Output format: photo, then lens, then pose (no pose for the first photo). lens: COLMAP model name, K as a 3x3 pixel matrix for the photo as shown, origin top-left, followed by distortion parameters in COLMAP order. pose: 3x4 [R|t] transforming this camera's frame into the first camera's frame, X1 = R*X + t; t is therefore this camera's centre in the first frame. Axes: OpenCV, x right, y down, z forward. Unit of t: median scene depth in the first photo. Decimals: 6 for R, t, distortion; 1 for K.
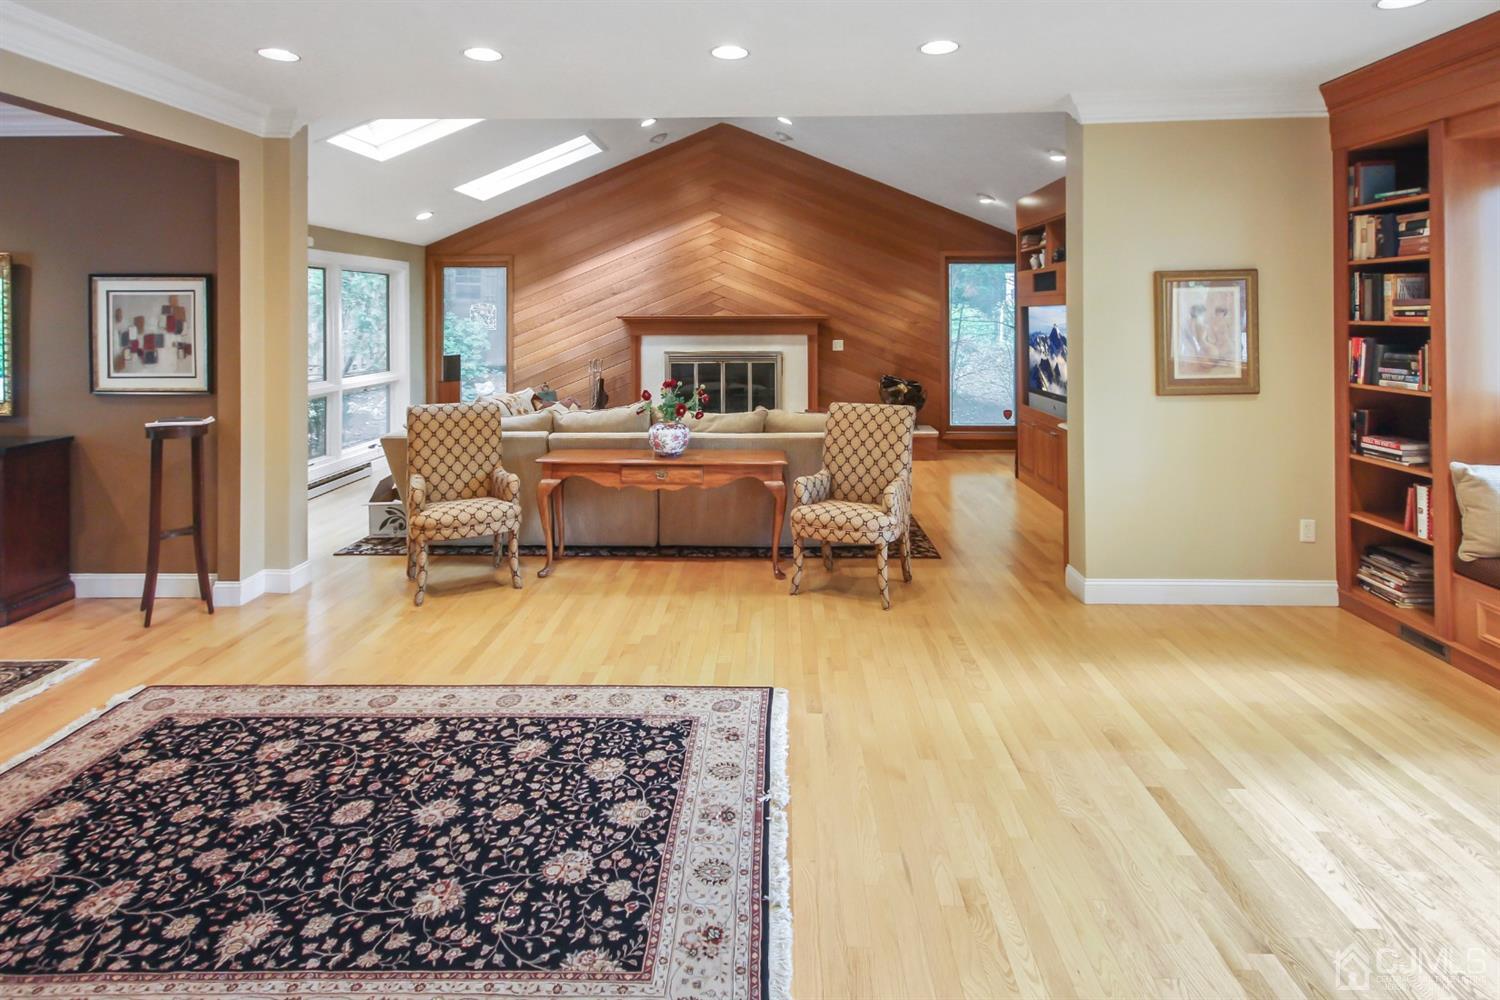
lens RADIAL K [[793.9, 0, 748.1], [0, 793.9, 315.7], [0, 0, 1]] dist [0.012058, 0.000632]
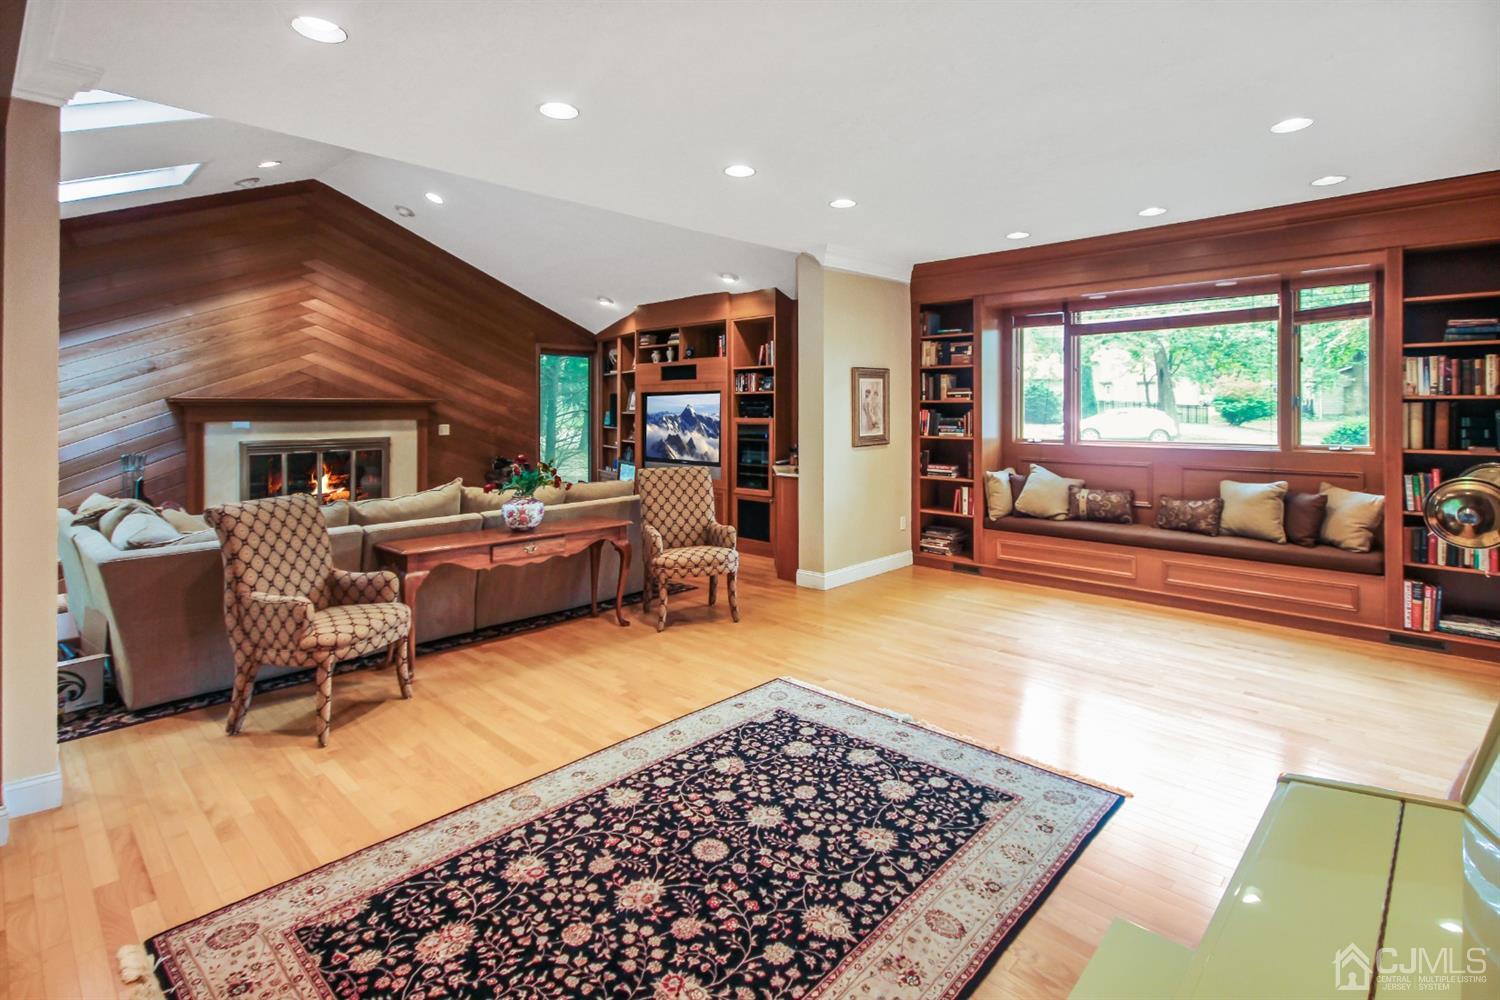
lens RADIAL K [[734.2, 0, 758.0], [0, 734.2, 410.0], [0, 0, 1]] dist [0.009710, 0.000351]
pose [[0.667849, -0.000505, 0.744296, -0.710929], [0.000015, 1.000000, 0.000665, 0.027123], [-0.744296, -0.000433, 0.667849, 0.189049]]
